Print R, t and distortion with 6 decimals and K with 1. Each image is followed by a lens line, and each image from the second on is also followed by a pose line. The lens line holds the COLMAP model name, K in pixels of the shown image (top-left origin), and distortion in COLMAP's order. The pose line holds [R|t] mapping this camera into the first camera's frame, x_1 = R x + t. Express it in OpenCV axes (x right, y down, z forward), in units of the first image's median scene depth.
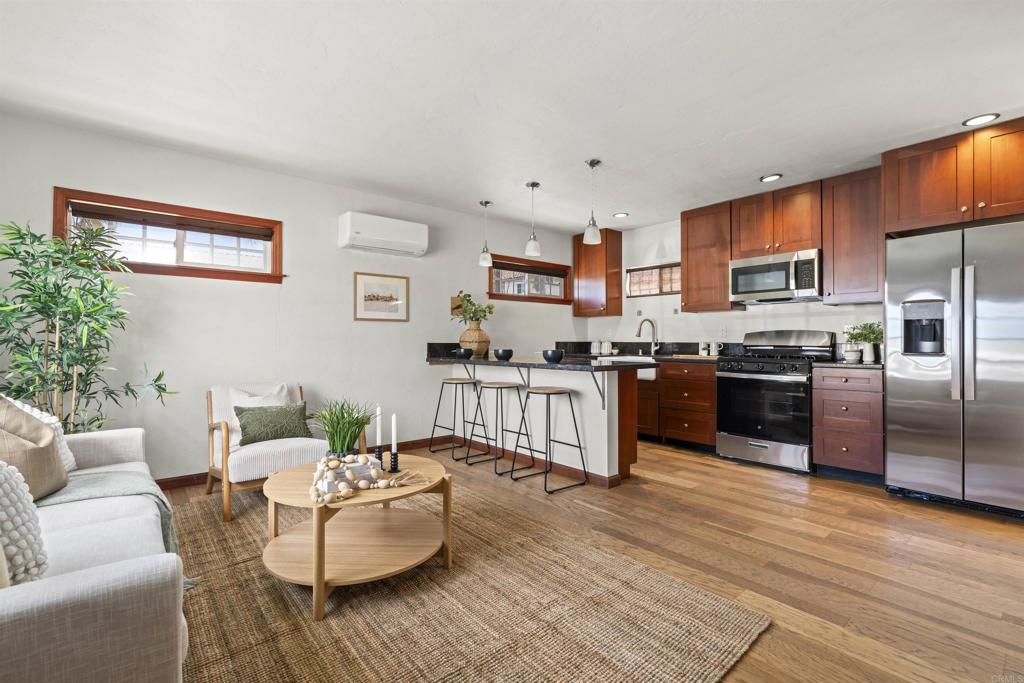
lens RADIAL K [[465.2, 0, 511.3], [0, 465.2, 337.2], [0, 0, 1]] dist [-0.012168, 0.004711]
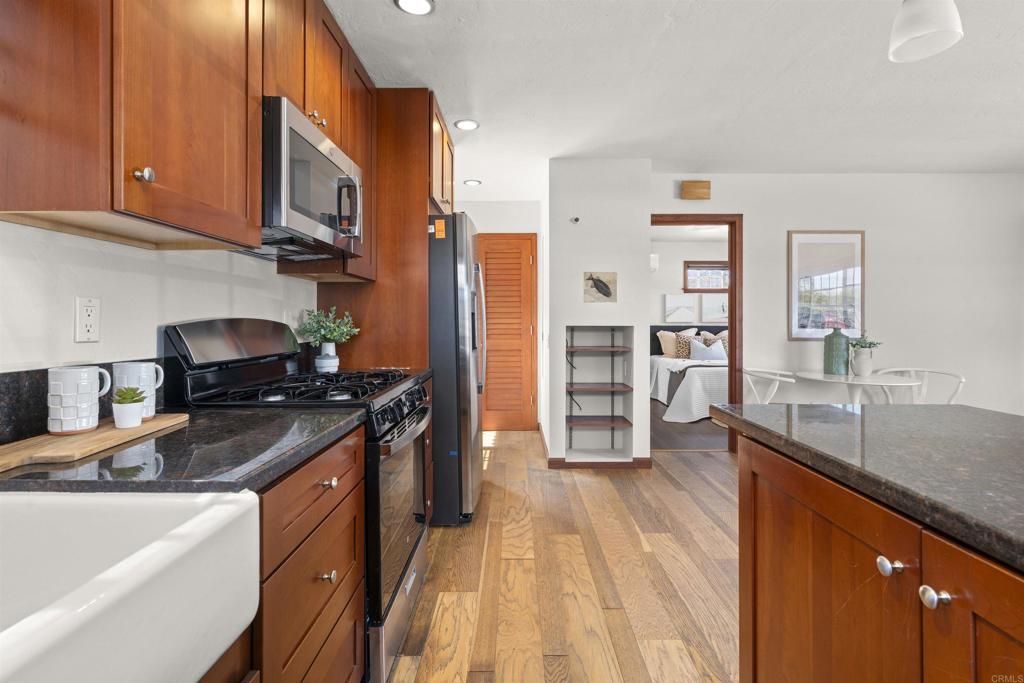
lens RADIAL K [[491.1, 0, 510.8], [0, 491.1, 320.8], [0, 0, 1]] dist [-0.007949, 0.003934]
pose [[-0.755250, -0.001541, 0.655435, 0.142732], [-0.006966, 0.999960, -0.005676, -0.012331], [-0.655400, -0.008853, -0.755230, 1.213609]]
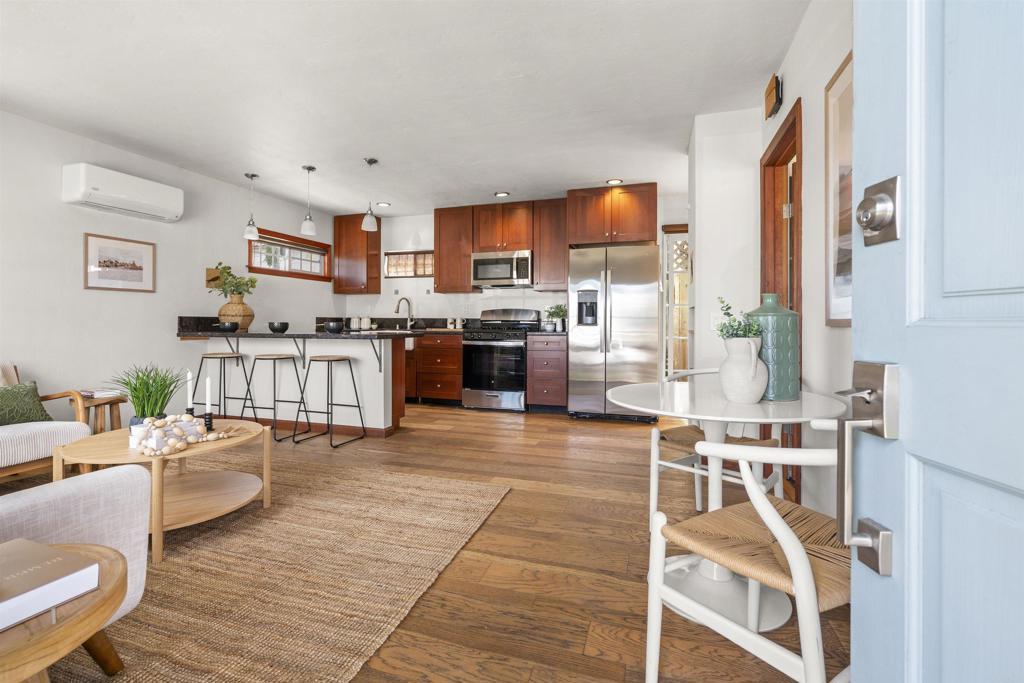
lens RADIAL K [[465.2, 0, 508.7], [0, 465.2, 320.6], [0, 0, 1]] dist [-0.012168, 0.004711]
pose [[0.850299, 0.003362, 0.526288, -0.118494], [-0.007004, 0.999963, 0.004927, 0.012815], [-0.526253, -0.007876, 0.850292, -0.144468]]
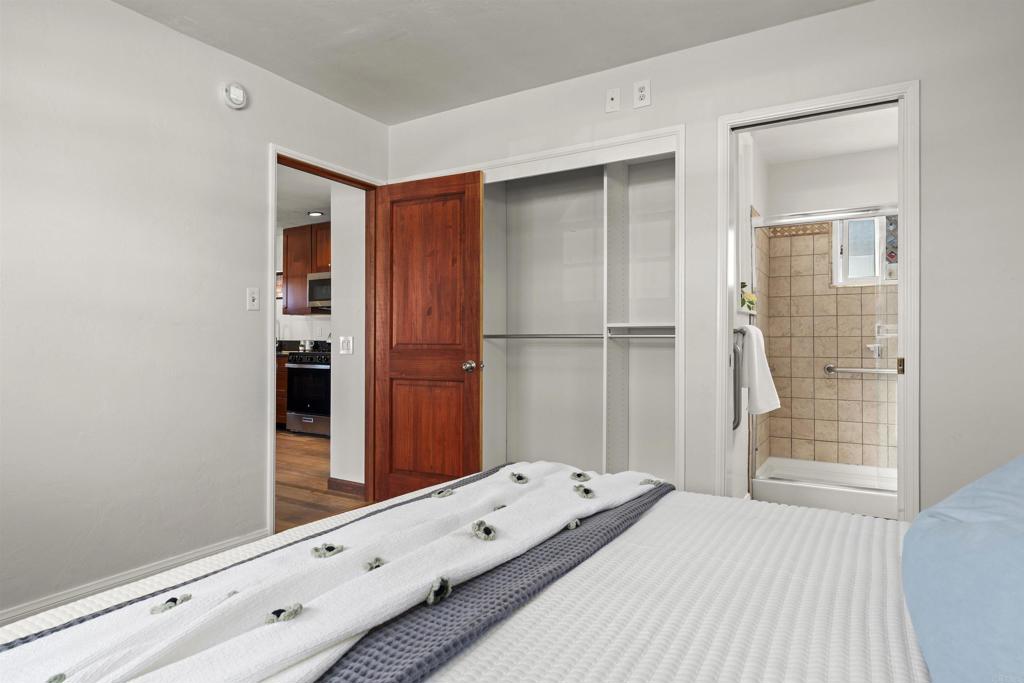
lens RADIAL K [[582.2, 0, 515.6], [0, 582.2, 337.6], [0, 0, 1]] dist [0.006666, 0.000556]
pose [[0.947252, 0.003537, 0.320471, 0.526275], [-0.004237, 0.999990, 0.001487, 0.000085], [-0.320462, -0.002767, 0.947257, -0.679114]]
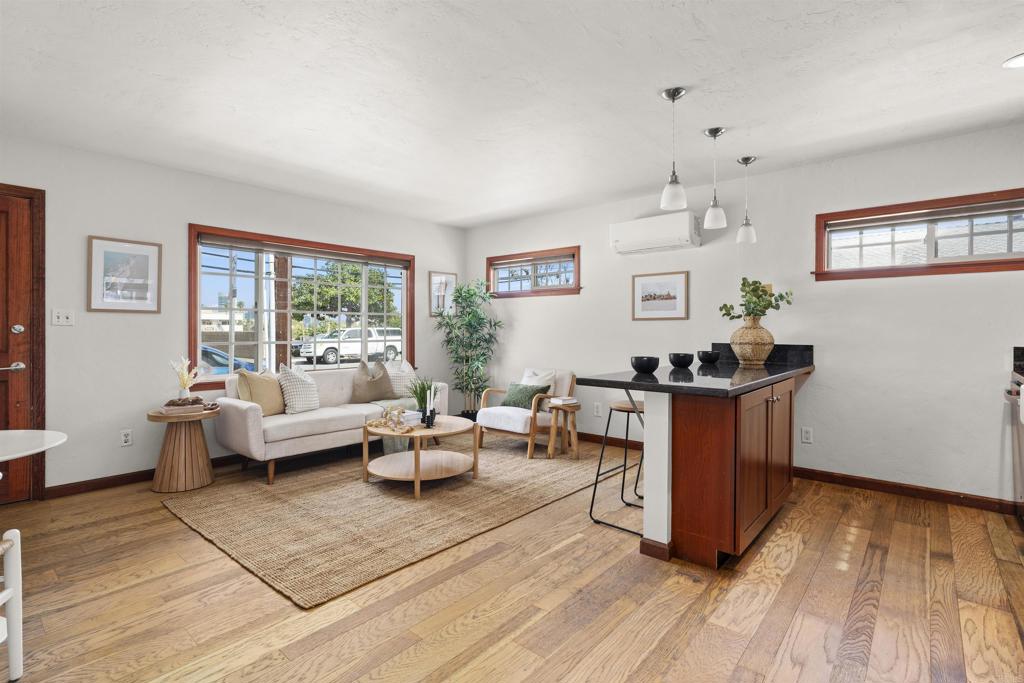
lens RADIAL K [[491.1, 0, 507.9], [0, 491.1, 326.3], [0, 0, 1]] dist [-0.007949, 0.003934]
pose [[0.151220, -0.006800, -0.988477, 0.739102], [0.006730, 0.999960, -0.005849, -0.017790], [0.988477, -0.005768, 0.151260, 0.540906]]
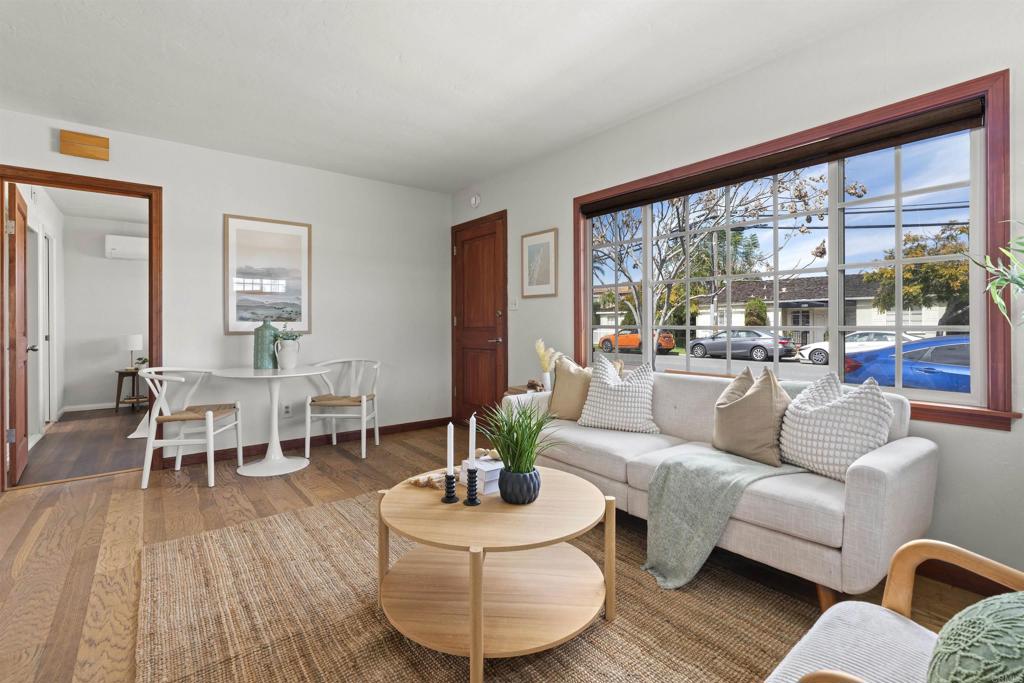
lens RADIAL K [[465.2, 0, 510.8], [0, 465.2, 325.3], [0, 0, 1]] dist [-0.012168, 0.004711]
pose [[-0.999009, 0.004946, 0.044230, -0.202621], [0.004600, 0.999958, -0.007929, 0.010048], [-0.044267, -0.007717, -0.998990, 0.919288]]
